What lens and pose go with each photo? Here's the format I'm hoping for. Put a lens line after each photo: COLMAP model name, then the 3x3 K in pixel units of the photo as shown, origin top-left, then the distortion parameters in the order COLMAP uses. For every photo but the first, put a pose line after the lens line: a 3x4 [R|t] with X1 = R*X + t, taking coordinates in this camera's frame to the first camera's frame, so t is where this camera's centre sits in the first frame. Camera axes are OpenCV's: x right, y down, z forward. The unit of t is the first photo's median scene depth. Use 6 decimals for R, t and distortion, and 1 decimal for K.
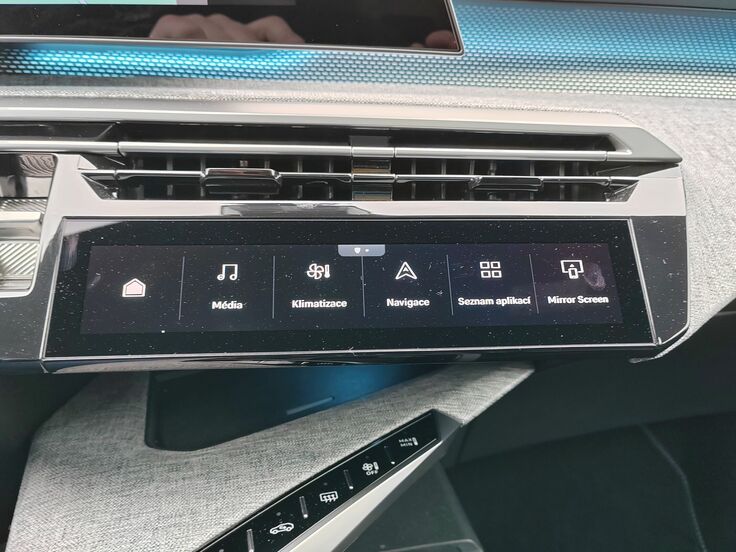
lens RADIAL K [[572.7, 0, 368.0], [0, 572.7, 276.0], [0, 0, 1]] dist [0.008761, 0.009163]
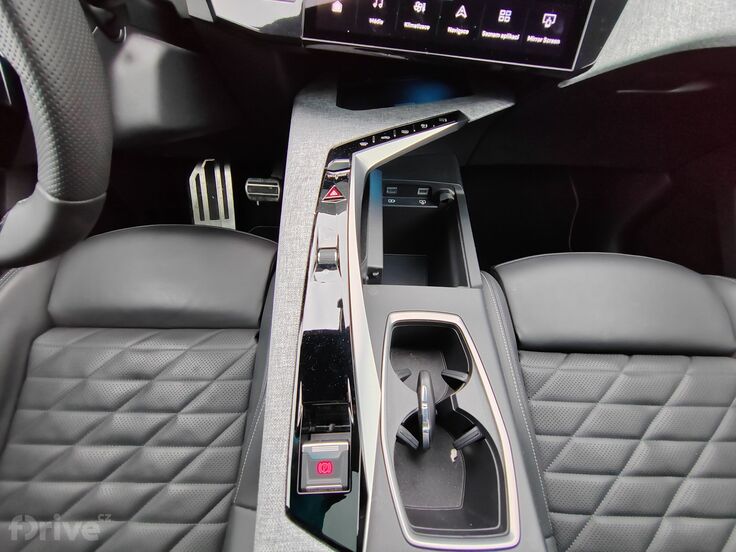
lens RADIAL K [[279.1, 0, 368.0], [0, 279.1, 276.0], [0, 0, 1]] dist [0.000740, 0.000143]
pose [[0.960412, 0.237445, -0.145700, 0.100088], [-0.112263, 0.808531, 0.577646, 0.190887], [0.254962, -0.538421, 0.803179, -0.353945]]
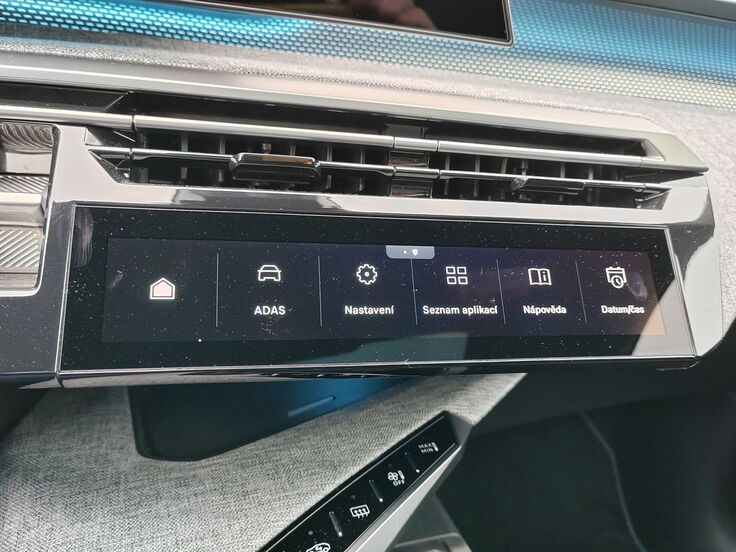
lens RADIAL K [[572.2, 0, 369.3], [0, 572.2, 279.4], [0, 0, 1]] dist [0.017162, -0.005829]
pose [[0.988434, 0.027043, 0.149222, -0.189584], [-0.034690, 0.998202, 0.048882, -0.038871], [-0.147632, -0.053494, 0.987595, 0.080839]]
